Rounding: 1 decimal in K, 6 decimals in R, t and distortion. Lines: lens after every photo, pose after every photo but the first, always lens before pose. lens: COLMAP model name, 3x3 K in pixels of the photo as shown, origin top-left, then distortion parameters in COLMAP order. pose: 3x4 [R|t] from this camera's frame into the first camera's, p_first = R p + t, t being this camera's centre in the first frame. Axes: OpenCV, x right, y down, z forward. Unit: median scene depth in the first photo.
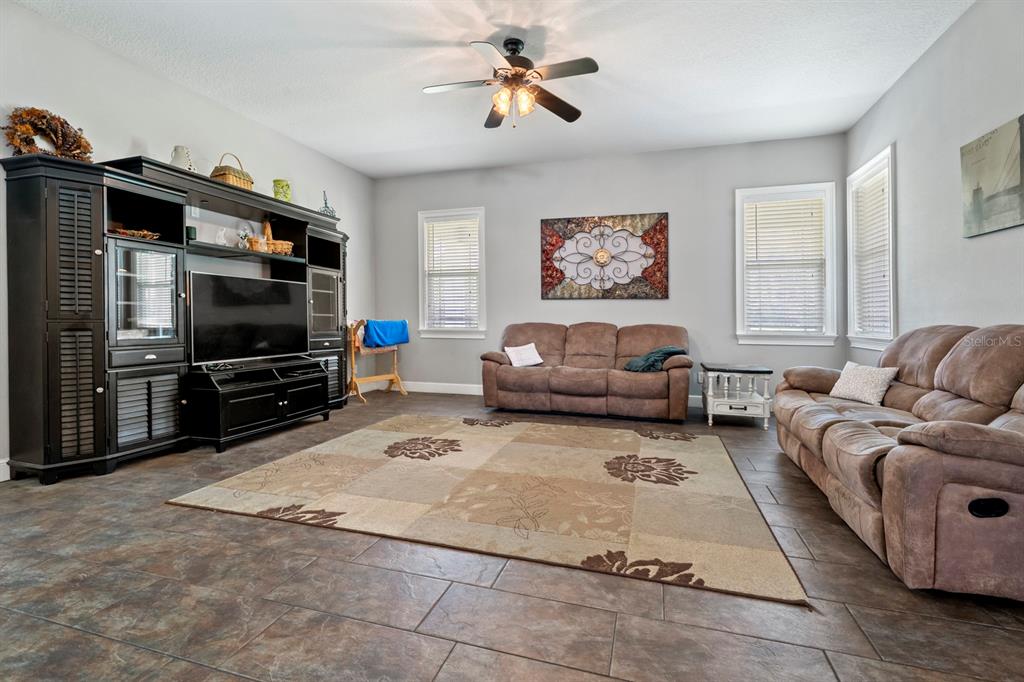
lens RADIAL K [[469.2, 0, 520.6], [0, 469.2, 327.2], [0, 0, 1]] dist [0.004696, -0.000556]
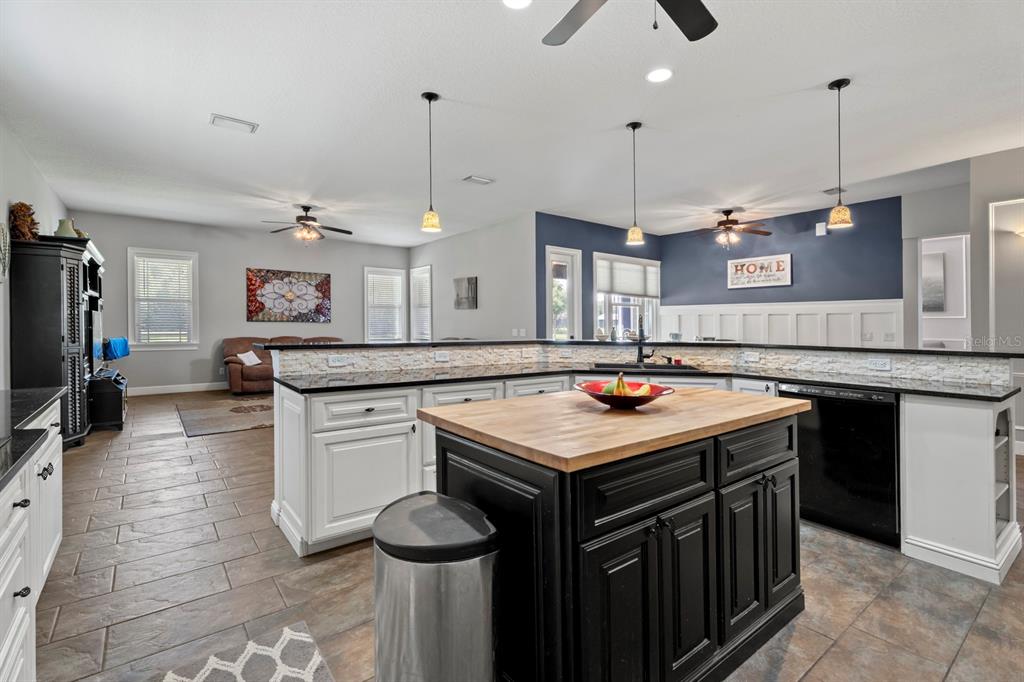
lens RADIAL K [[469.2, 0, 520.8], [0, 469.2, 333.6], [0, 0, 1]] dist [0.004696, -0.000556]
pose [[0.564640, -0.015753, 0.825187, -0.724494], [0.007107, 0.999874, 0.014225, -0.036471], [-0.825307, -0.002167, 0.564681, -0.584969]]
